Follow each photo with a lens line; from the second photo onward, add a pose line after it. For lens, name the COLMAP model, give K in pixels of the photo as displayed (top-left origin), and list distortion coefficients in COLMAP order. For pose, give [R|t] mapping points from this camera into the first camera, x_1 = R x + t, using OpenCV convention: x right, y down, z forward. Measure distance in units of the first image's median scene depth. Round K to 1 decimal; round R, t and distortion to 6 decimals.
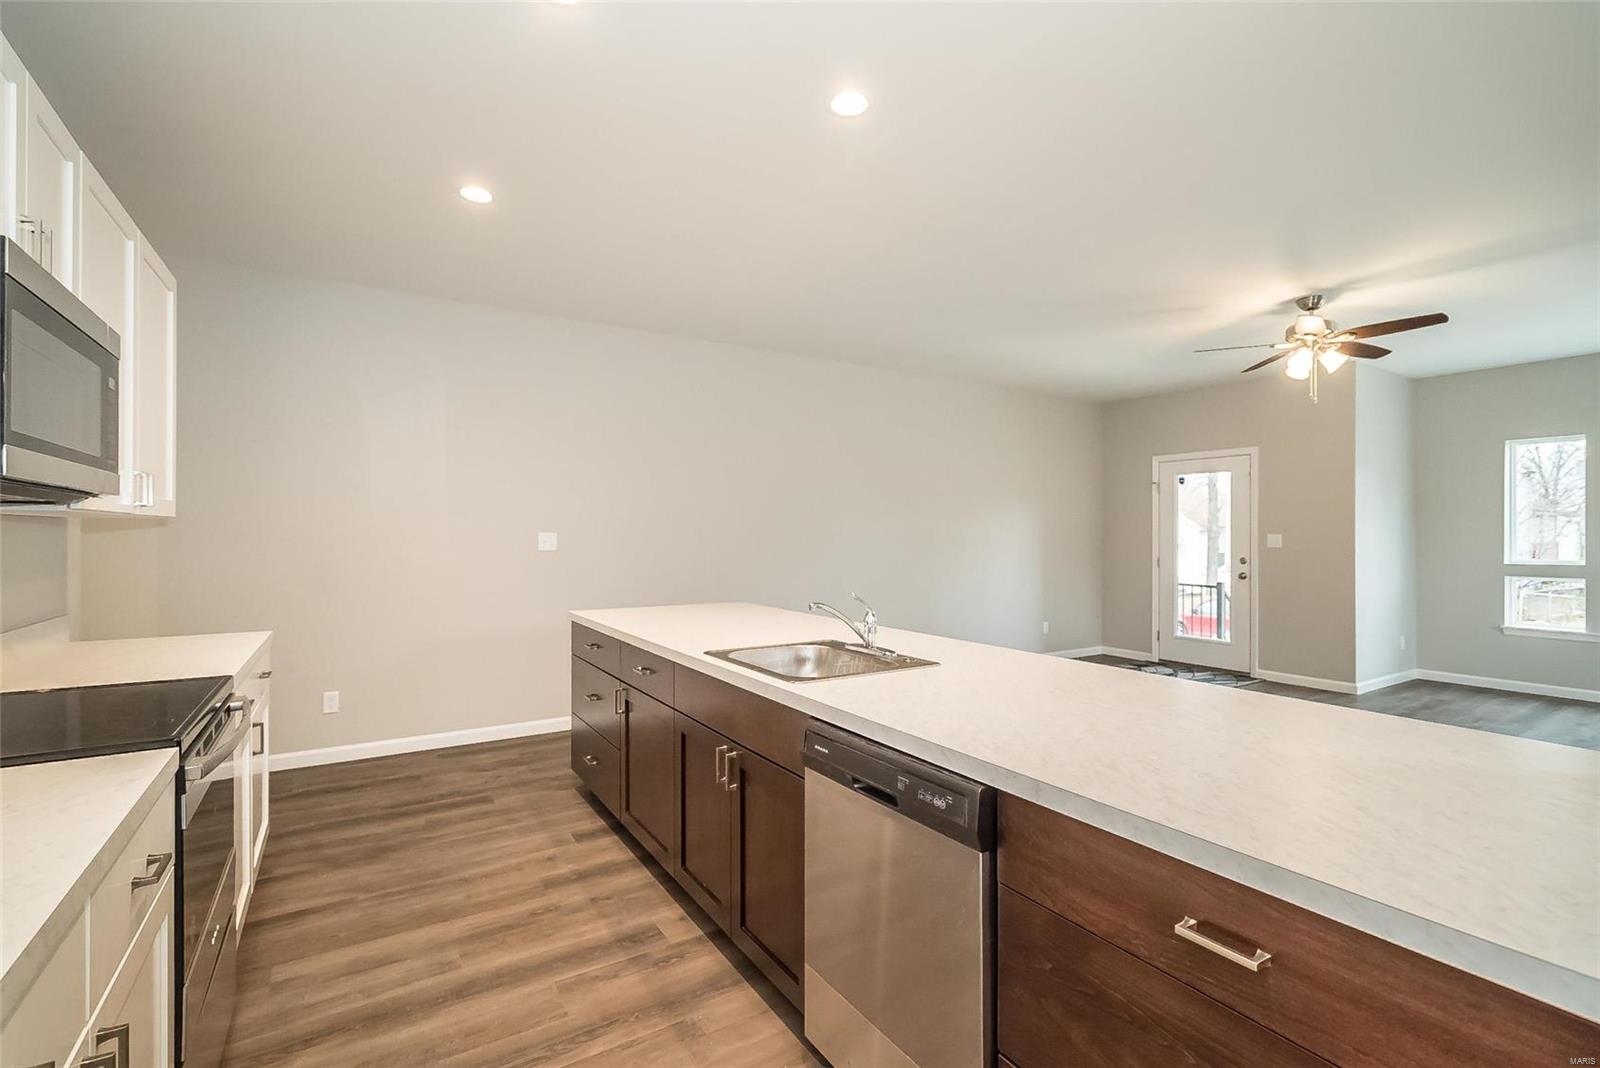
lens RADIAL K [[716.3, 0, 805.6], [0, 716.3, 535.4], [0, 0, 1]] dist [-0.003408, 0.002344]
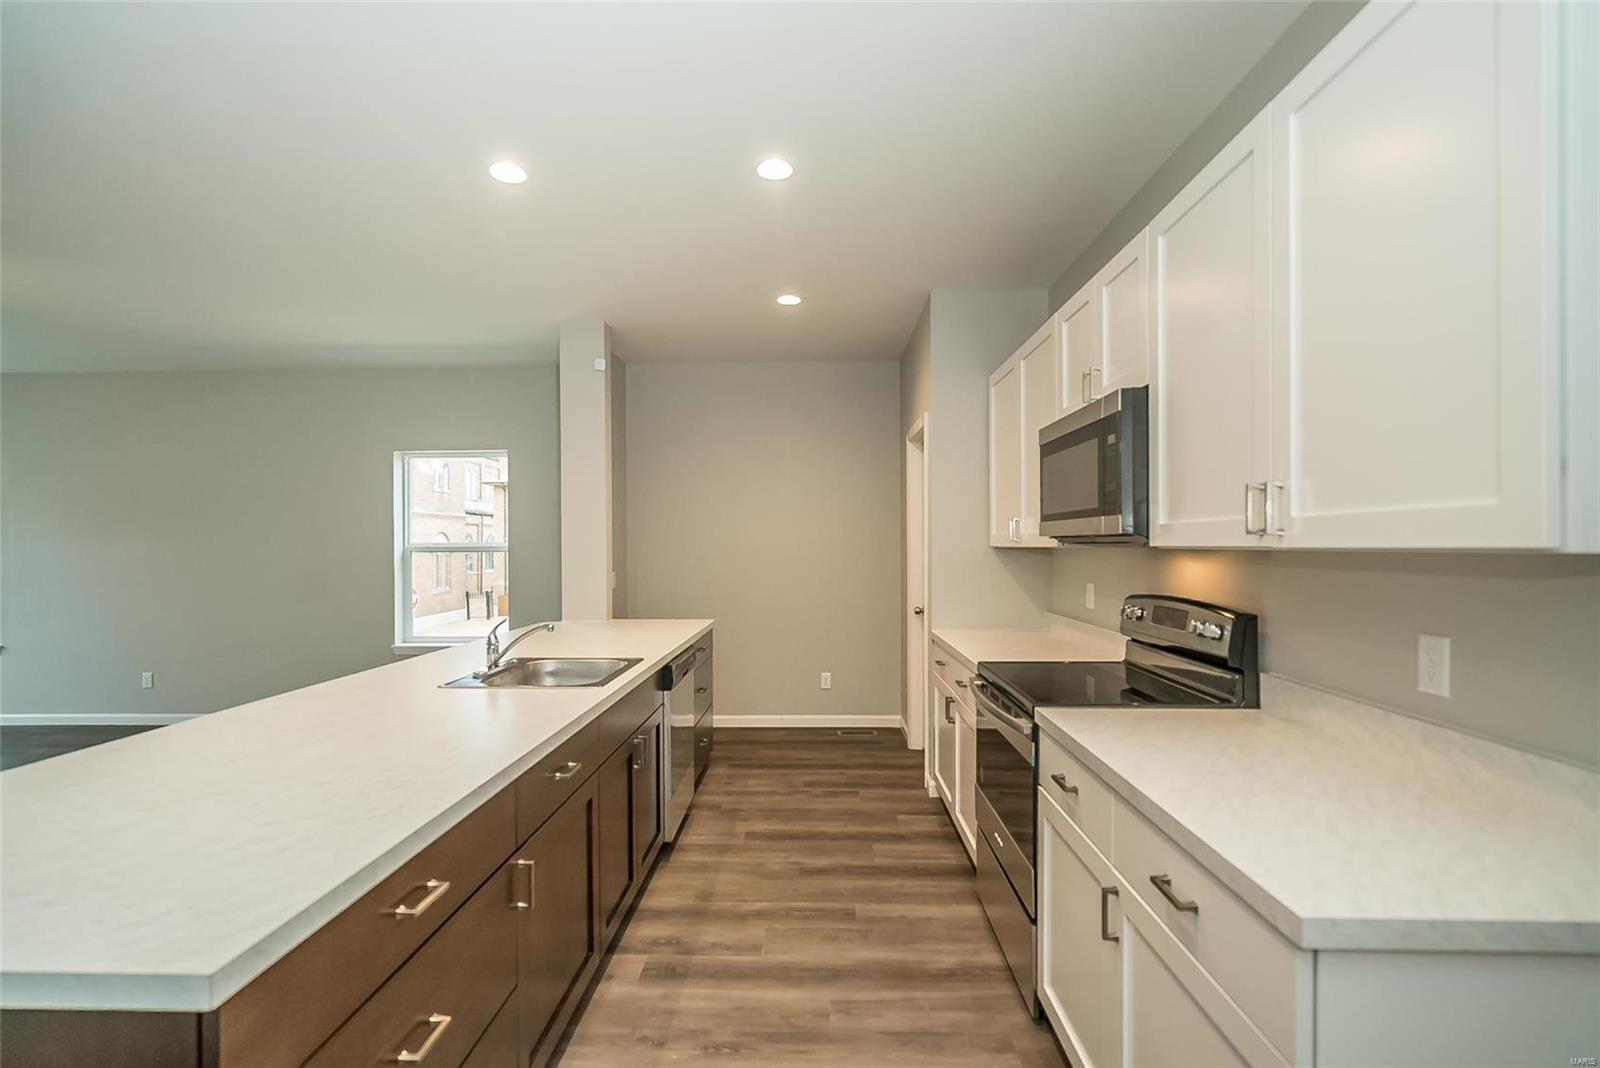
lens RADIAL K [[716.3, 0, 801.3], [0, 716.3, 546.5], [0, 0, 1]] dist [-0.003408, 0.002344]
pose [[-0.821367, 0.006029, 0.570368, -0.502580], [0.009539, 0.999949, 0.003167, -0.016782], [-0.570321, 0.008042, -0.821383, 0.895655]]
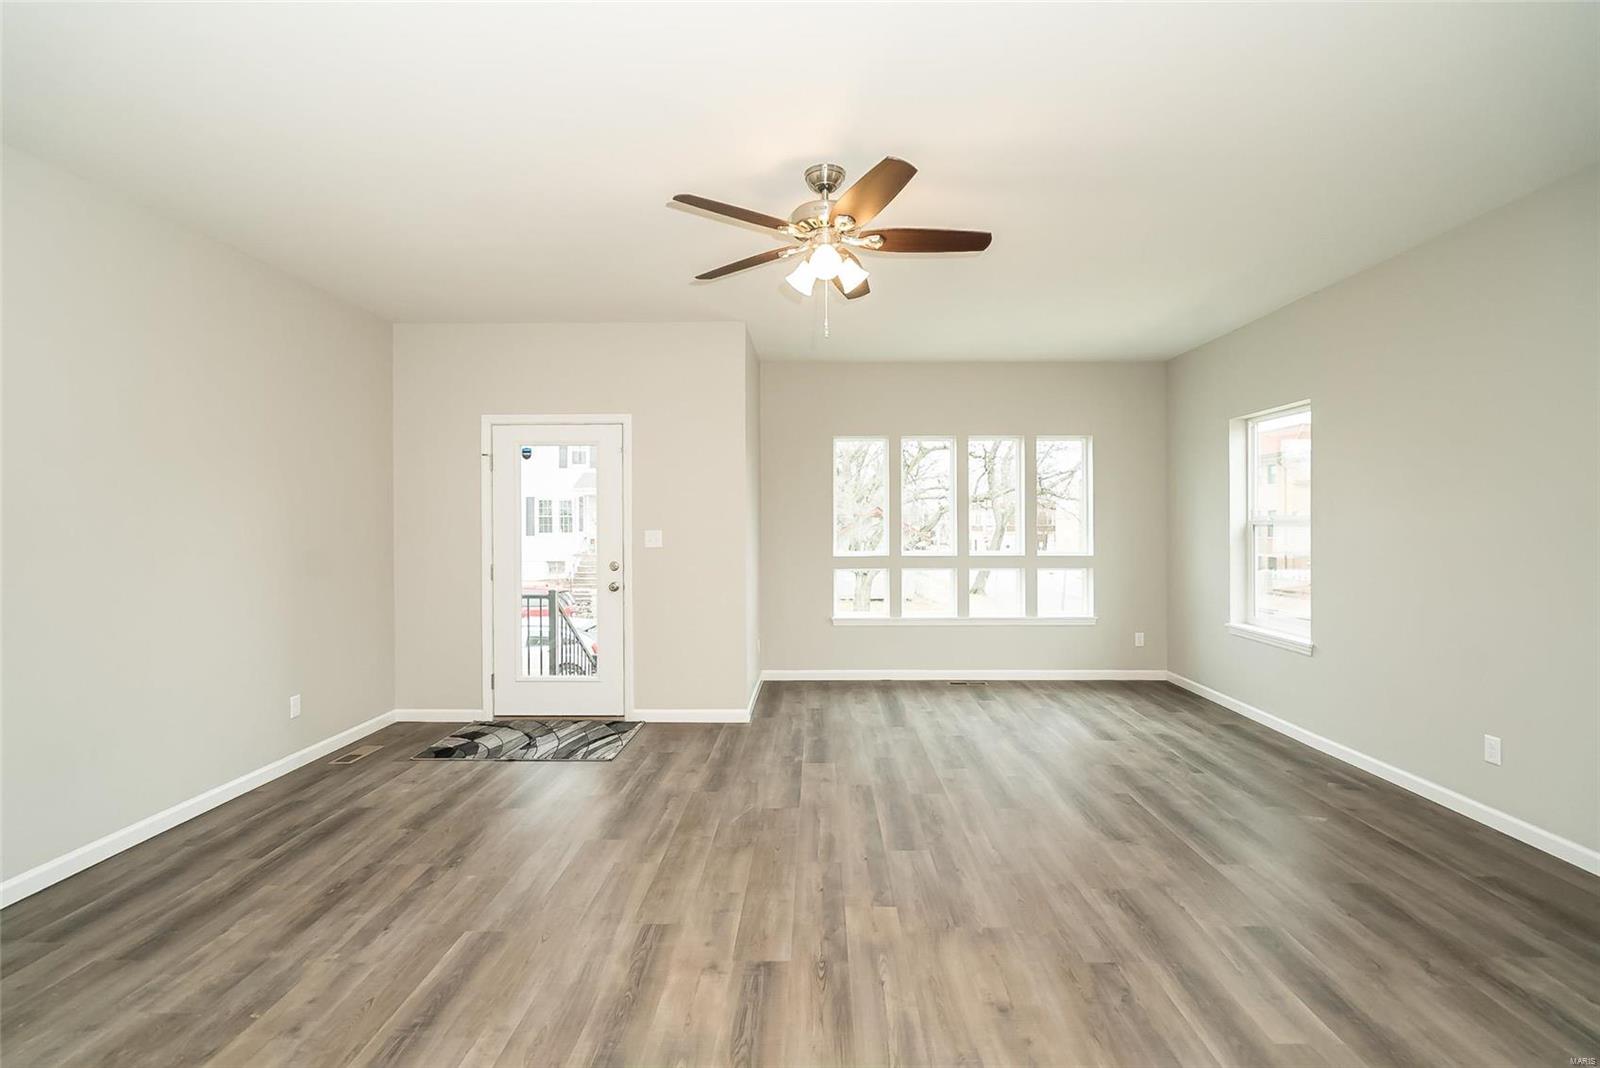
lens RADIAL K [[716.3, 0, 818.1], [0, 716.3, 525.6], [0, 0, 1]] dist [-0.003408, 0.002344]
pose [[0.540026, -0.000944, 0.841648, 0.165395], [0.003795, 0.999992, -0.001313, -0.002075], [-0.841640, 0.003903, 0.540025, 0.659104]]
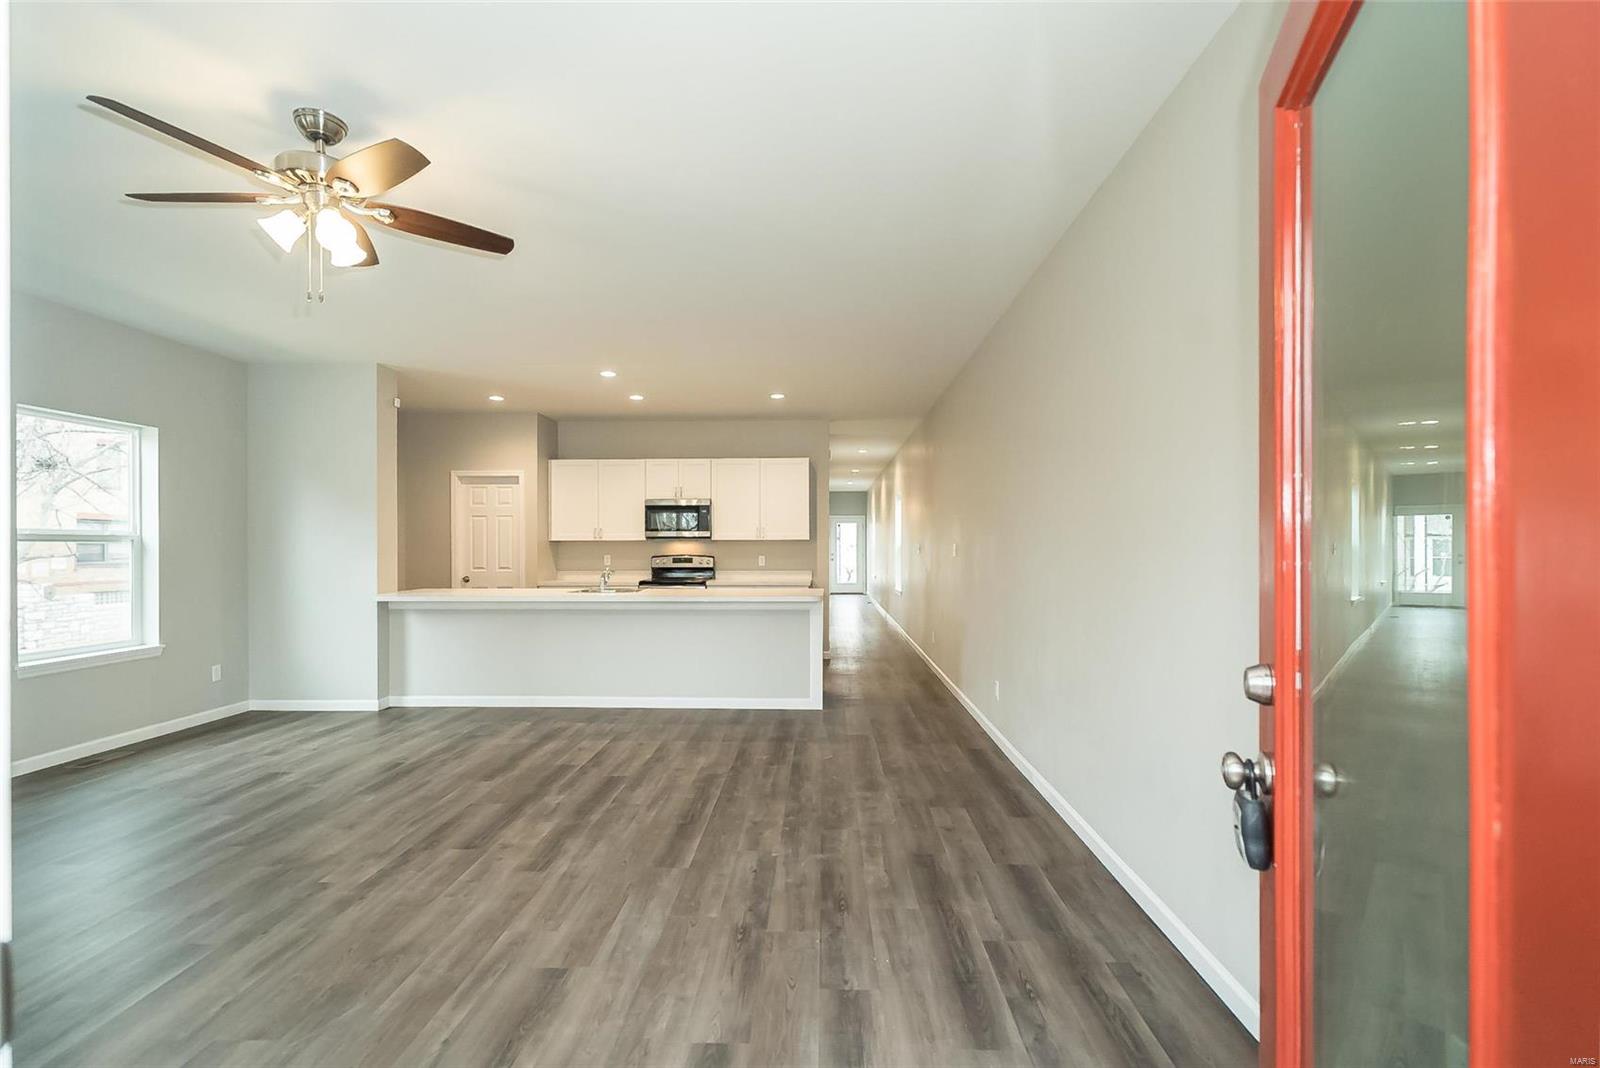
lens RADIAL K [[716.3, 0, 807.3], [0, 716.3, 548.9], [0, 0, 1]] dist [-0.003408, 0.002344]
pose [[-0.562371, 0.004710, -0.826872, 0.952457], [0.001067, 0.999987, 0.004970, 0.000973], [0.826884, 0.001913, -0.562369, 1.627808]]
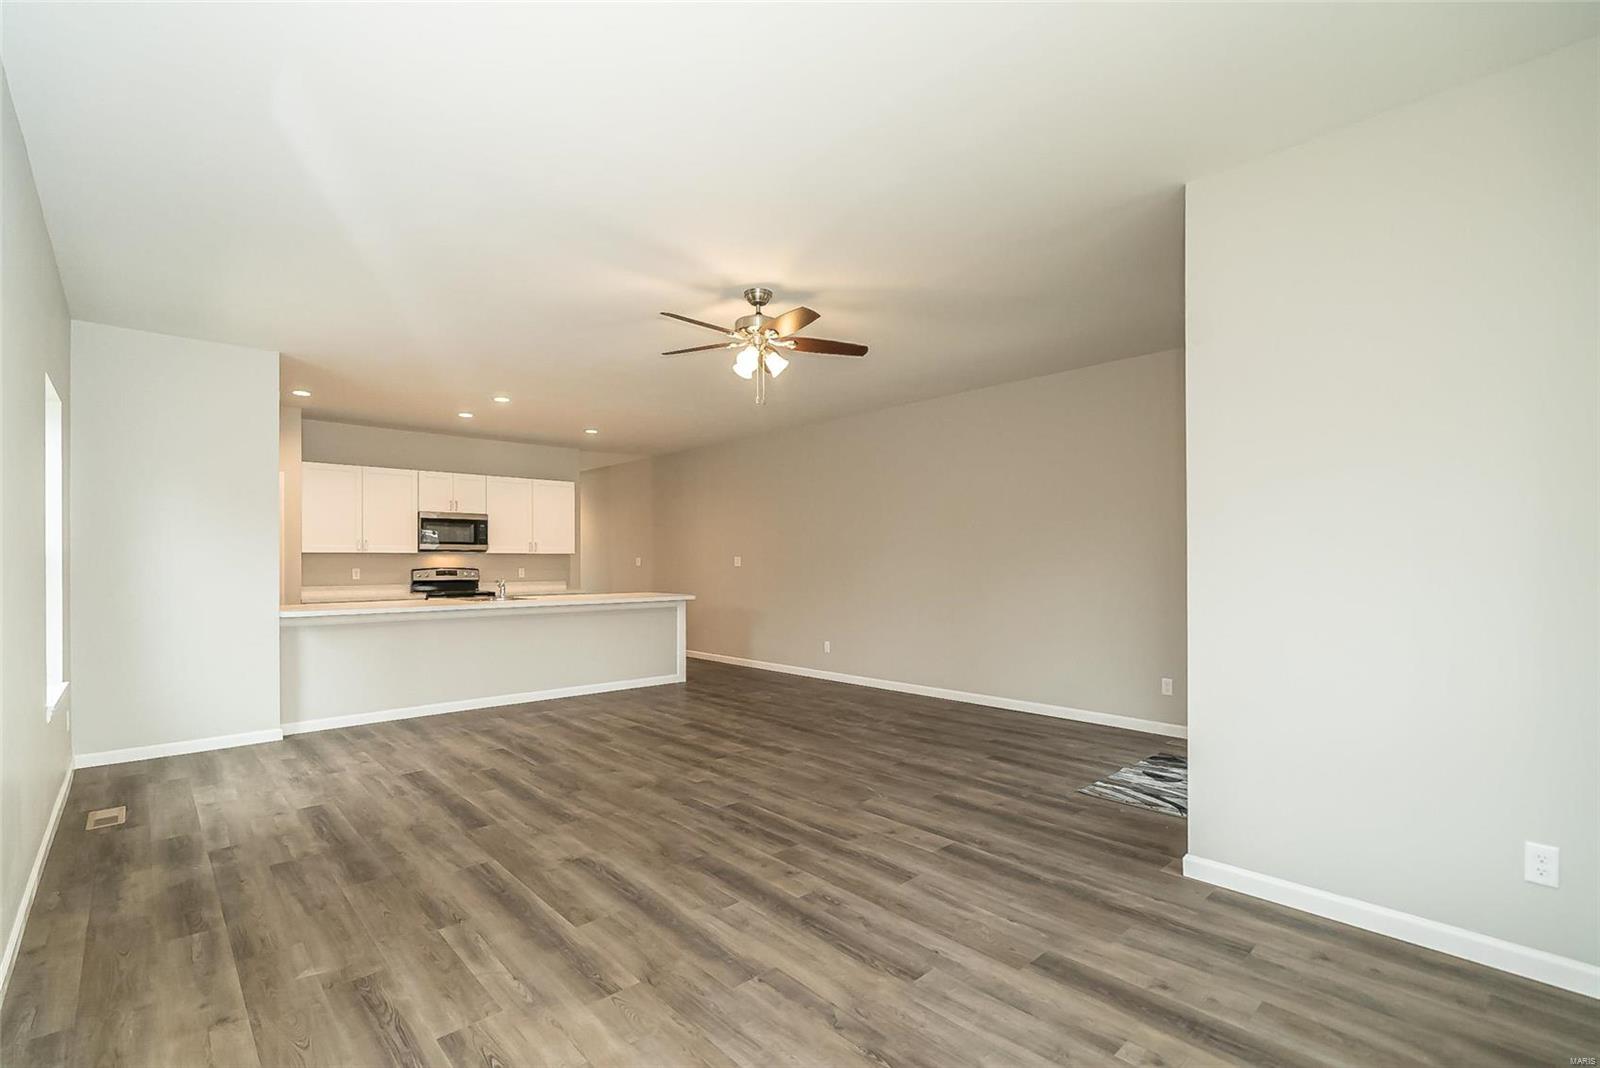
lens RADIAL K [[716.3, 0, 794.2], [0, 716.3, 564.5], [0, 0, 1]] dist [-0.003408, 0.002344]
pose [[0.176655, 0.004060, -0.984264, 1.618137], [0.000375, 0.999991, 0.004192, 0.009309], [0.984273, -0.001110, 0.176652, 0.873925]]
